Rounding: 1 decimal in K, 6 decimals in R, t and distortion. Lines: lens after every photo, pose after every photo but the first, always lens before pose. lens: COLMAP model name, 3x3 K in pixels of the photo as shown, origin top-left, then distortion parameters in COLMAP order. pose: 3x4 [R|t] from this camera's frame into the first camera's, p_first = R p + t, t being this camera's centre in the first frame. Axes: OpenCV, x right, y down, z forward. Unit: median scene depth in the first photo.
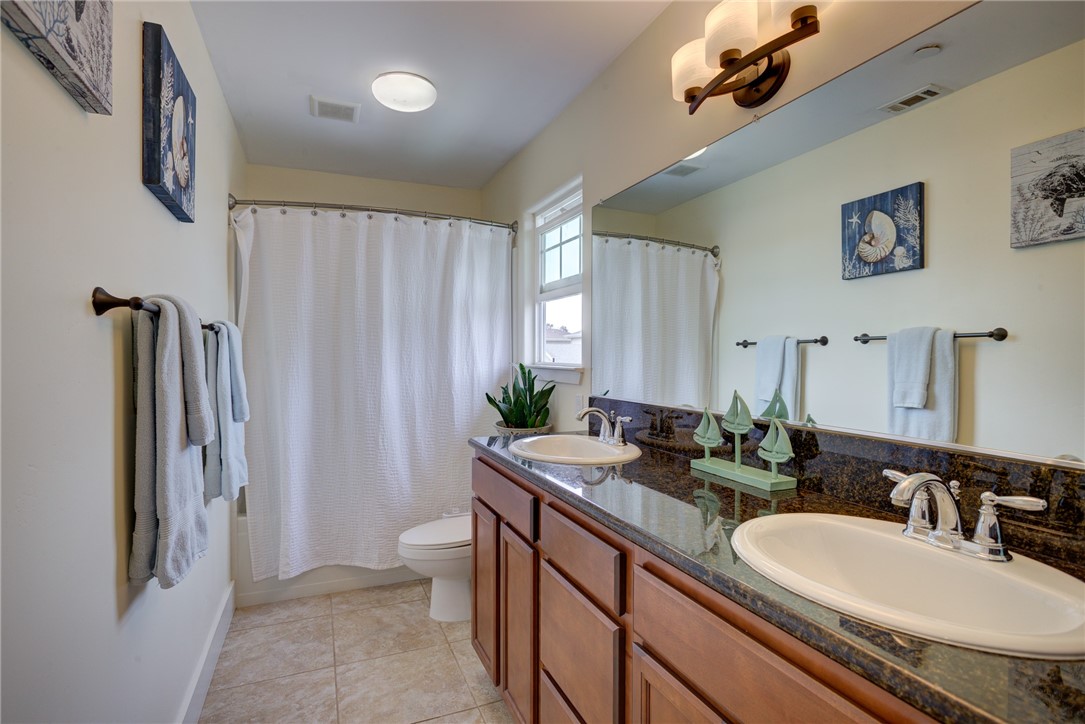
lens RADIAL K [[532.2, 0, 543.1], [0, 532.2, 359.9], [0, 0, 1]] dist [-0.015763, 0.005581]
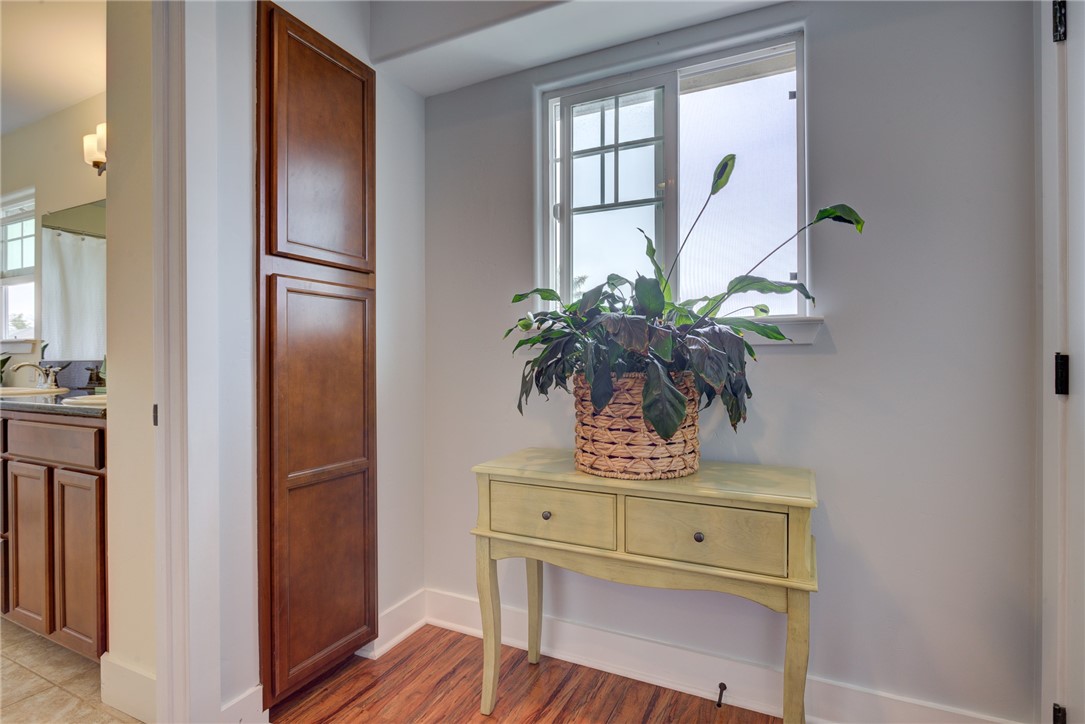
lens RADIAL K [[532.2, 0, 540.6], [0, 532.2, 362.9], [0, 0, 1]] dist [-0.015763, 0.005581]
pose [[0.759068, -0.007655, 0.650967, 0.162926], [0.009355, 0.999956, 0.000850, 0.076952], [-0.650945, 0.005445, 0.759106, -0.707601]]
